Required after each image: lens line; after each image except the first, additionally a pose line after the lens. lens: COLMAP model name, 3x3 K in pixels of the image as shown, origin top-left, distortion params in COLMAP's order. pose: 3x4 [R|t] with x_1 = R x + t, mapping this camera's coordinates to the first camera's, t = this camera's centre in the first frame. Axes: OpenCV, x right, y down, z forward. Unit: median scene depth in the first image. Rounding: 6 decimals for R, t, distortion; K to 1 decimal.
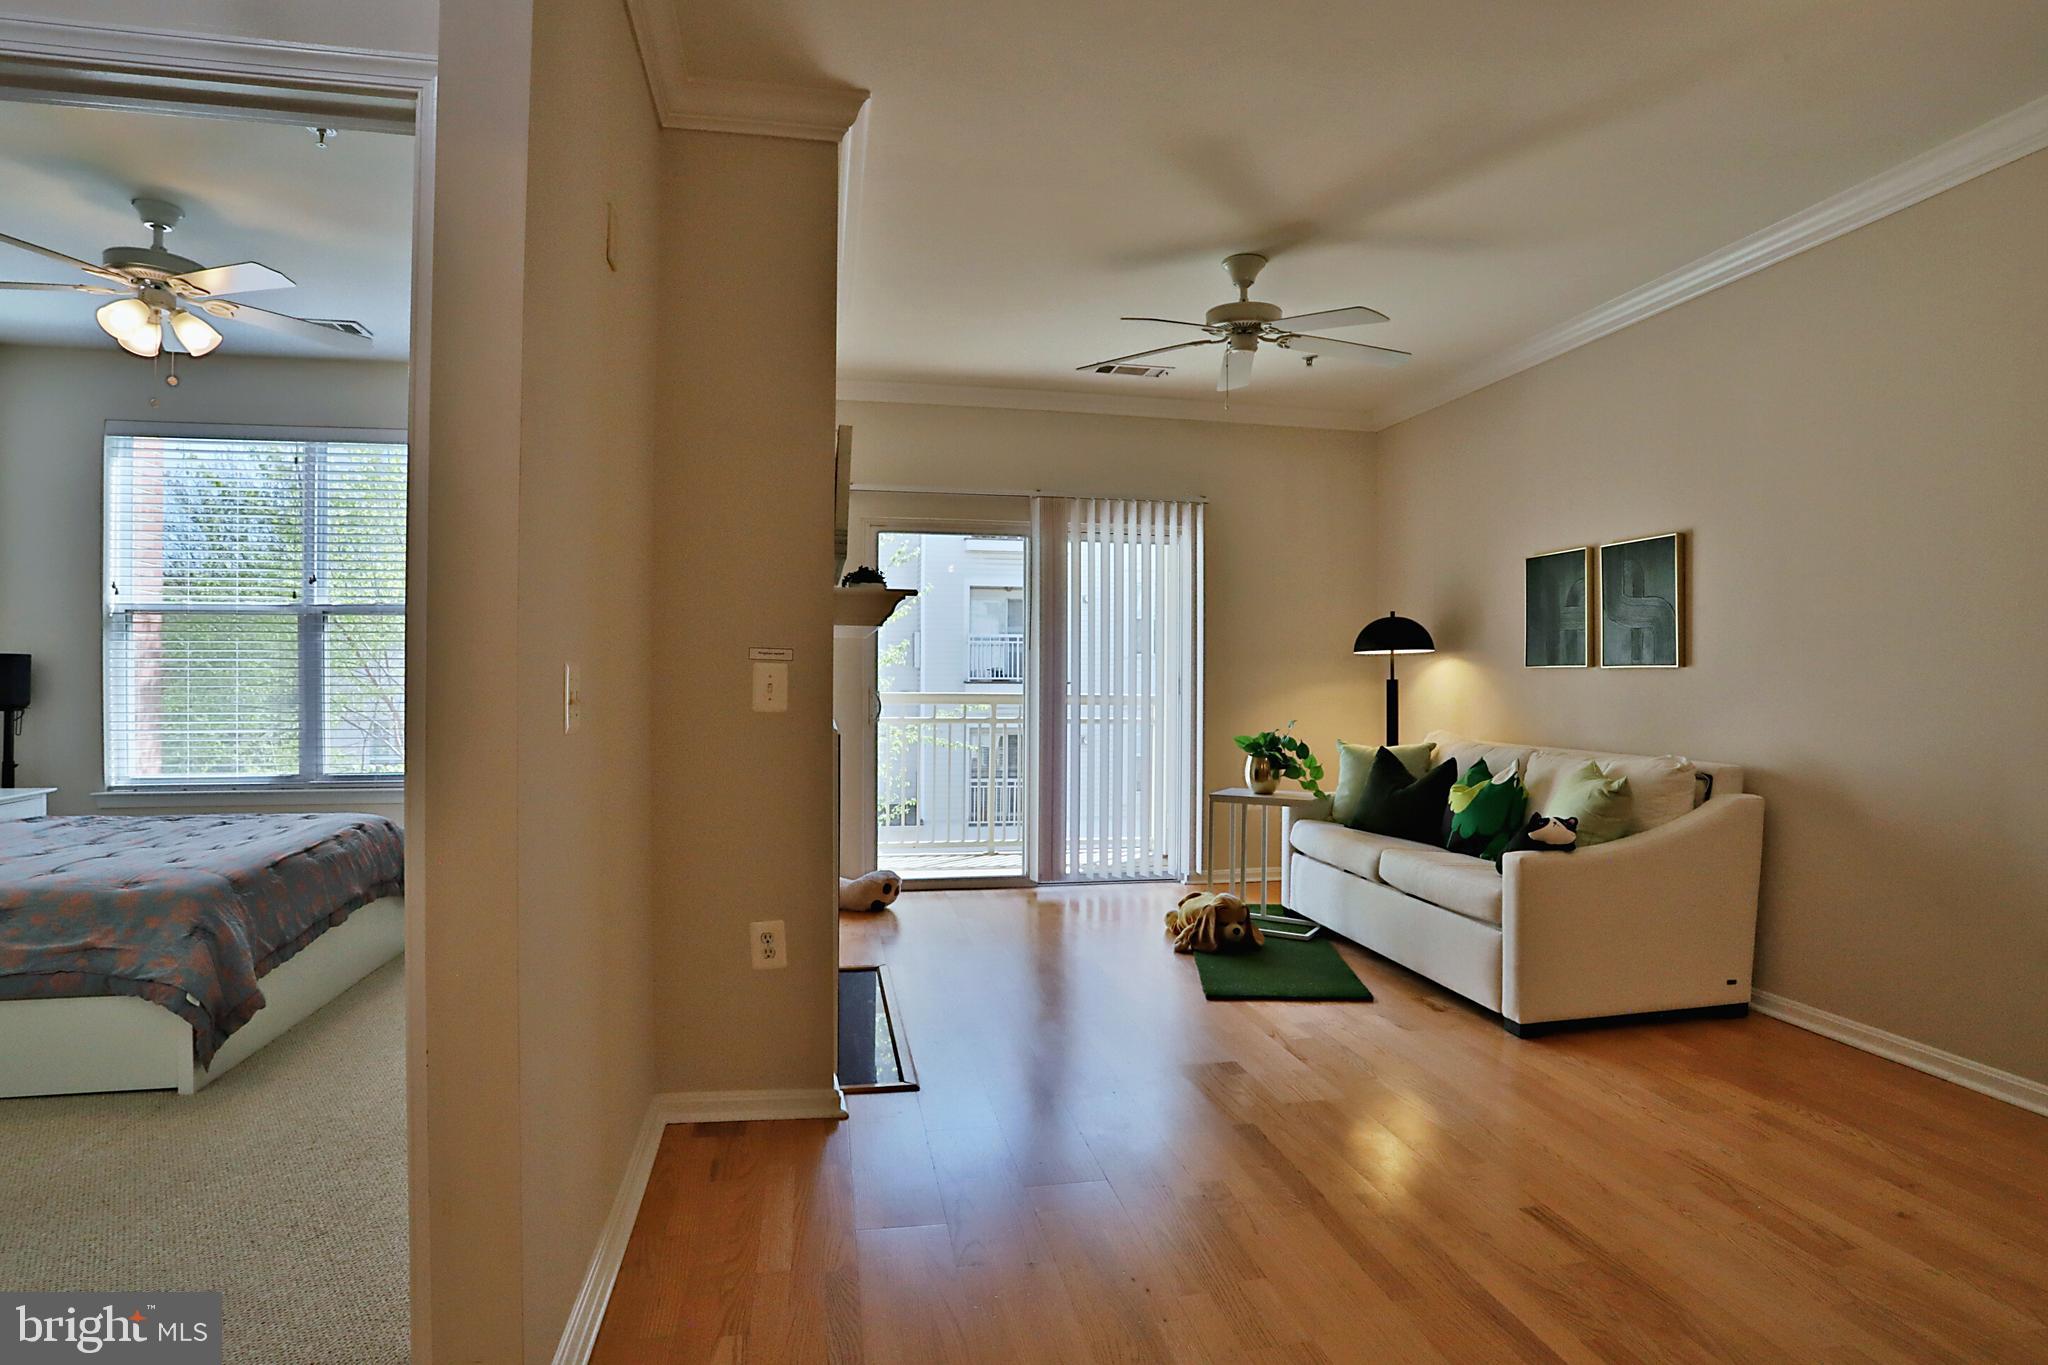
lens RADIAL K [[1054.4, 0, 1028.2], [0, 1054.4, 679.0], [0, 0, 1]] dist [-0.072575, 0.028815]
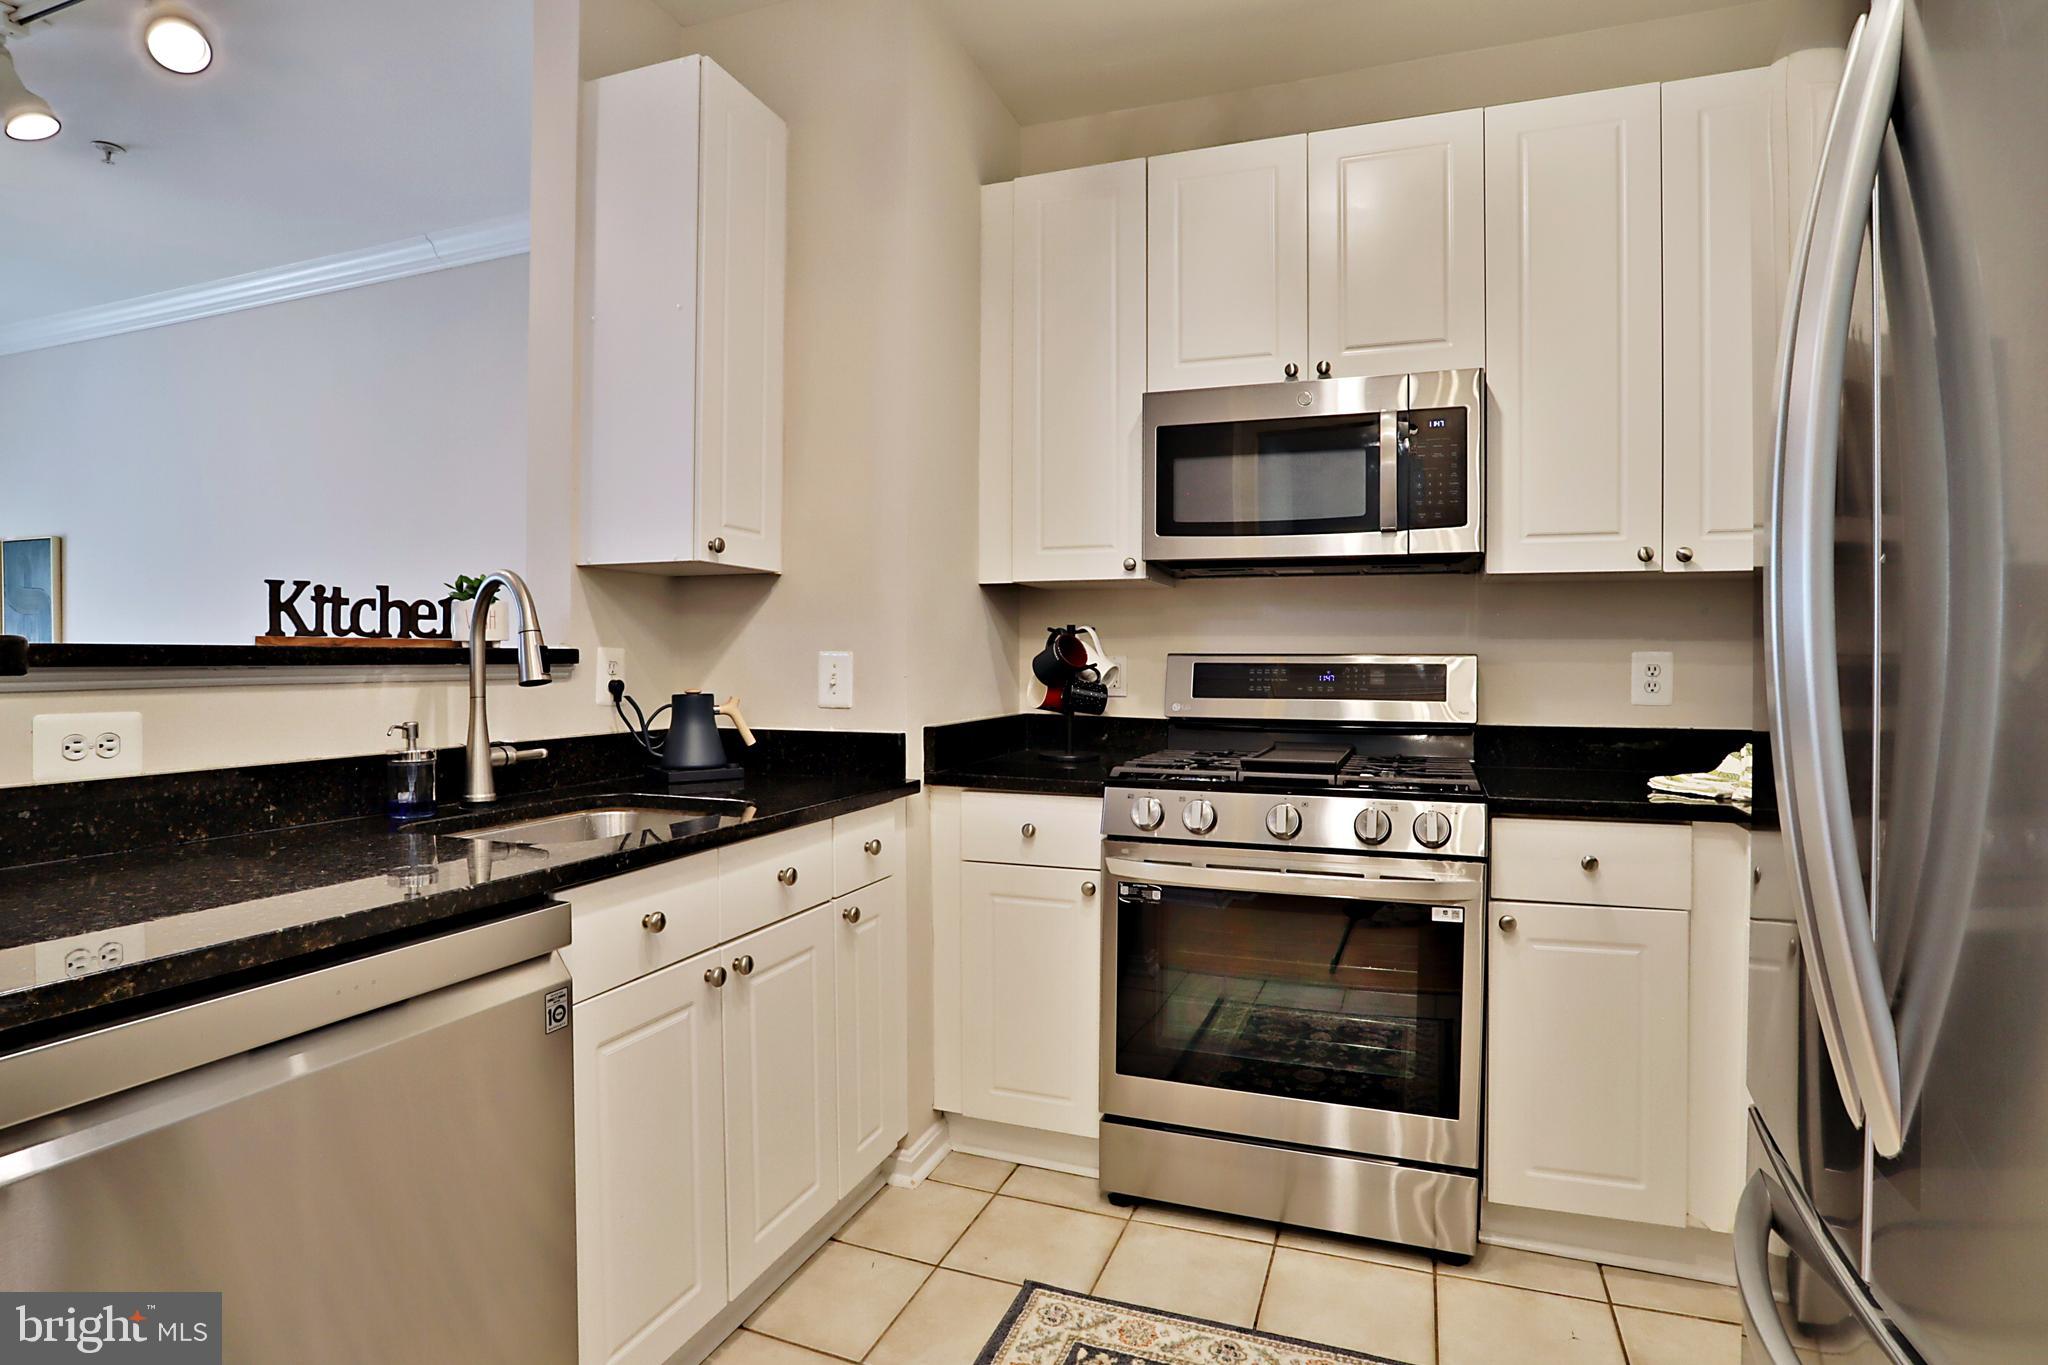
lens RADIAL K [[1054.4, 0, 1030.0], [0, 1054.4, 679.0], [0, 0, 1]] dist [-0.072575, 0.028815]
pose [[0.518272, -0.016639, 0.855054, 0.188106], [0.000290, 0.999814, 0.019280, 0.001870], [-0.855216, -0.009744, 0.518180, -0.531764]]
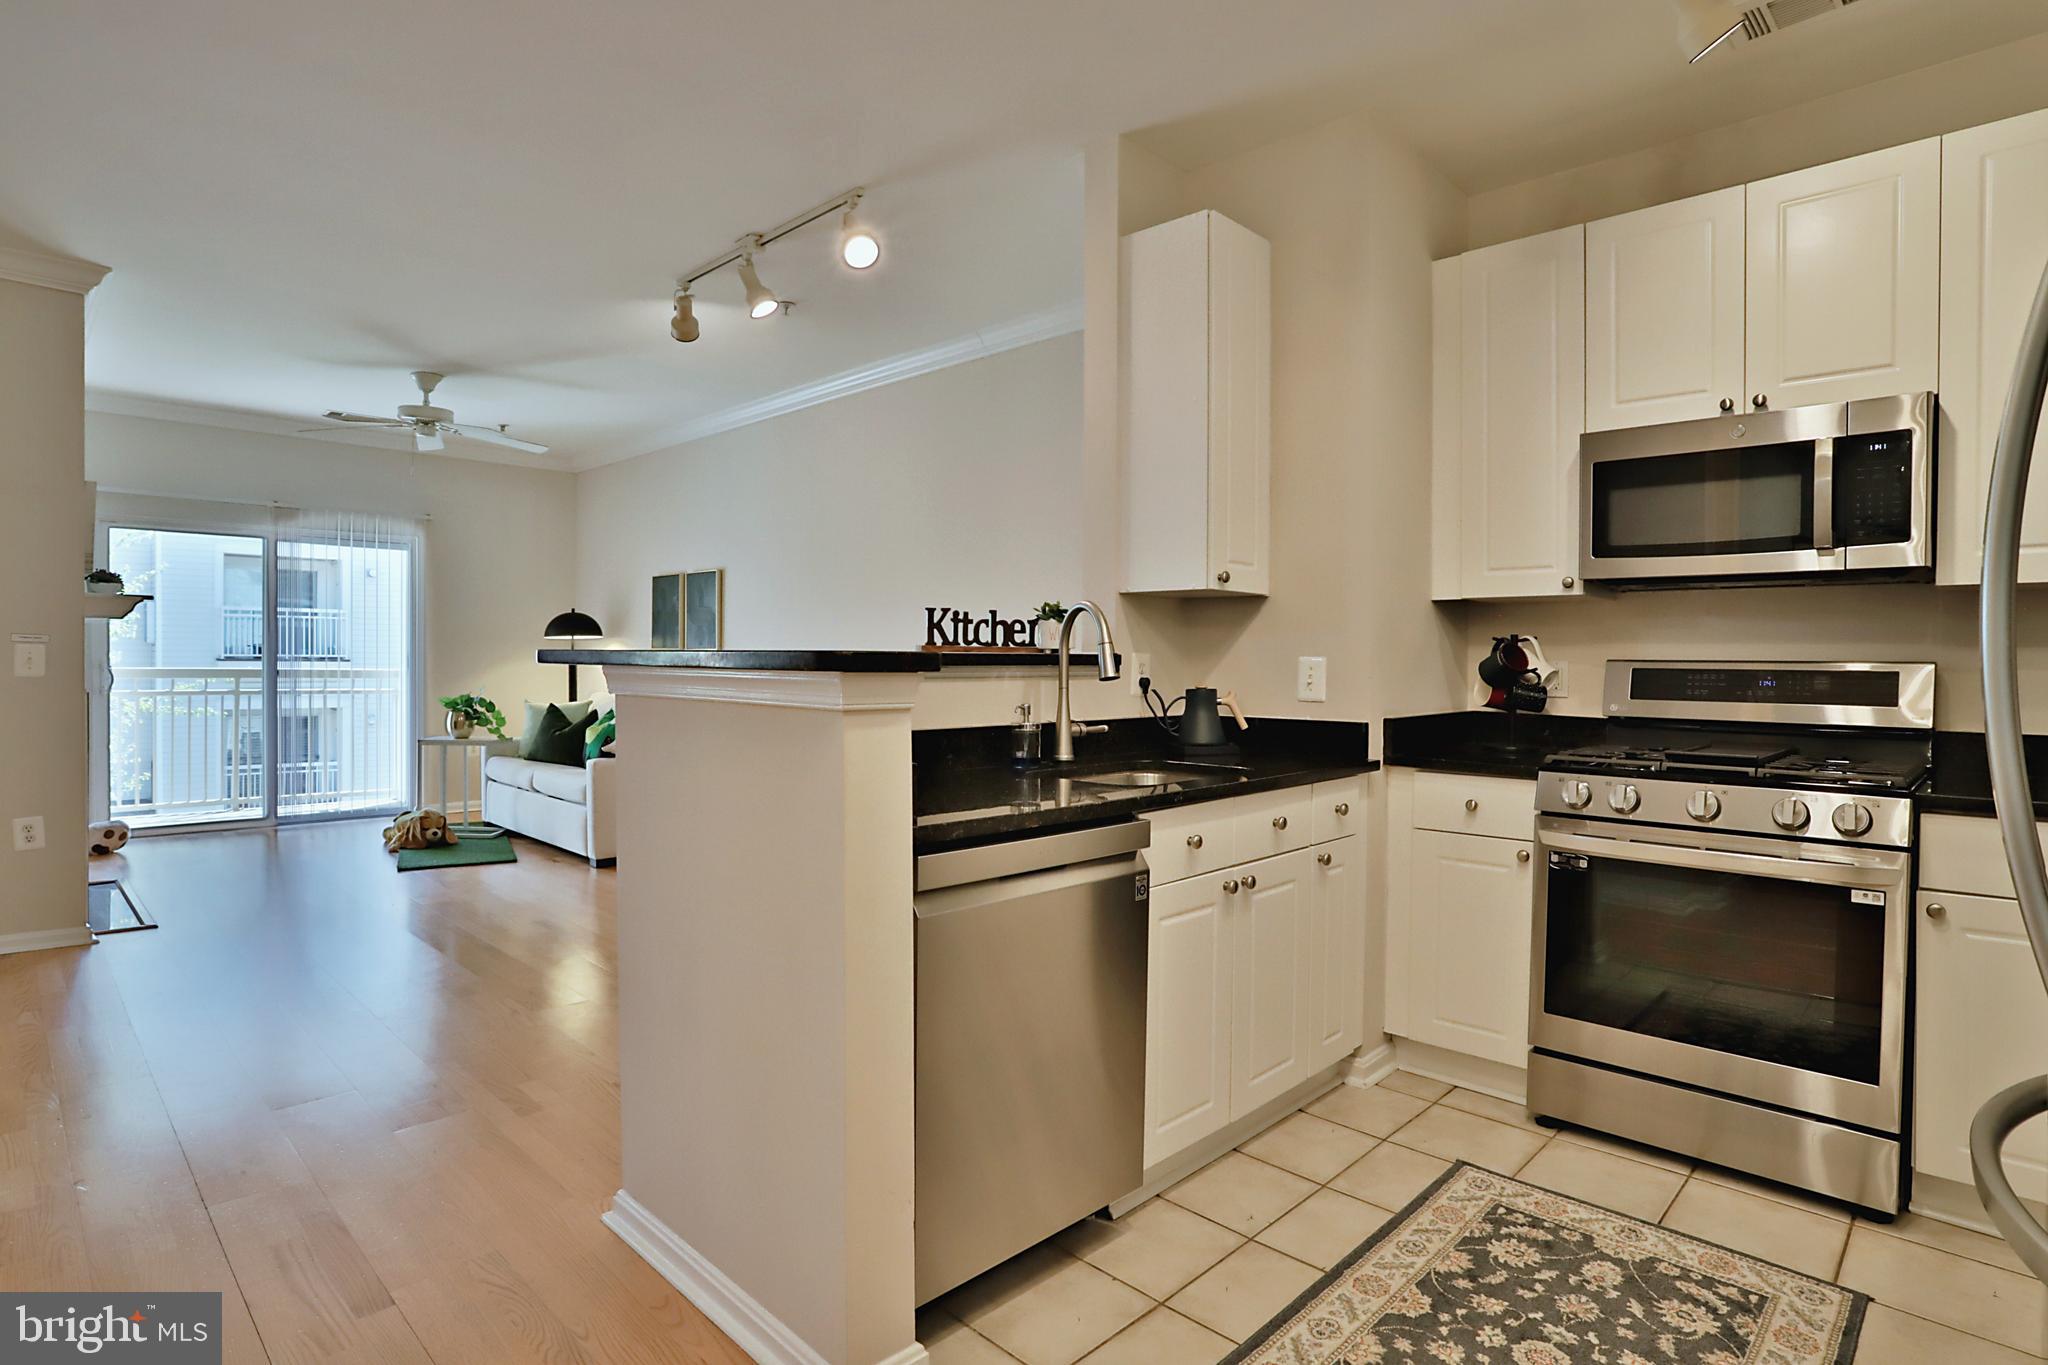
lens RADIAL K [[1054.4, 0, 1027.1], [0, 1054.4, 673.9], [0, 0, 1]] dist [-0.072575, 0.028815]
pose [[0.821065, -0.005456, 0.570809, 0.063577], [-0.003928, 0.999877, 0.015207, -0.000413], [-0.570821, -0.014728, 0.820942, -0.616785]]
